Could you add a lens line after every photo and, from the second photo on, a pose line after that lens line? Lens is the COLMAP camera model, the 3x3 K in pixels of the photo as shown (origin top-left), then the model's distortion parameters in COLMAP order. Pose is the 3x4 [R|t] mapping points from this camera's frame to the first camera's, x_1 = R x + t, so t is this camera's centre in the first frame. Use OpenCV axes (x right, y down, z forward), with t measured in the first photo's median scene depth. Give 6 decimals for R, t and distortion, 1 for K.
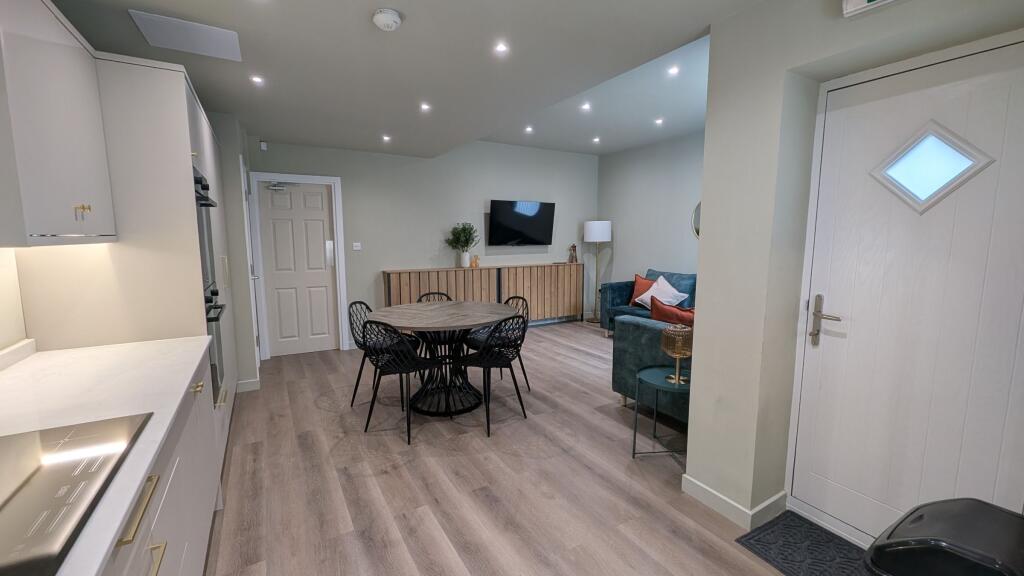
lens RADIAL K [[427.3, 0, 510.6], [0, 427.3, 286.4], [0, 0, 1]] dist [0.000391, 0.000037]
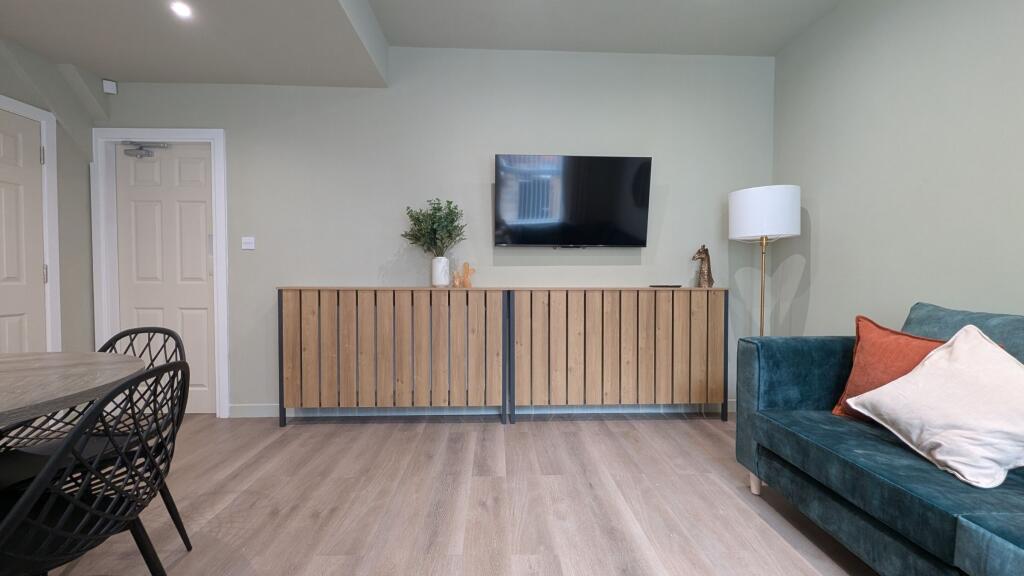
lens RADIAL K [[427.3, 0, 512.8], [0, 427.3, 290.1], [0, 0, 1]] dist [0.000391, 0.000037]
pose [[0.875000, 0.020548, -0.483686, 0.215207], [-0.061938, 0.995640, -0.069749, -0.009690], [0.480144, 0.090989, 0.872458, 0.583427]]
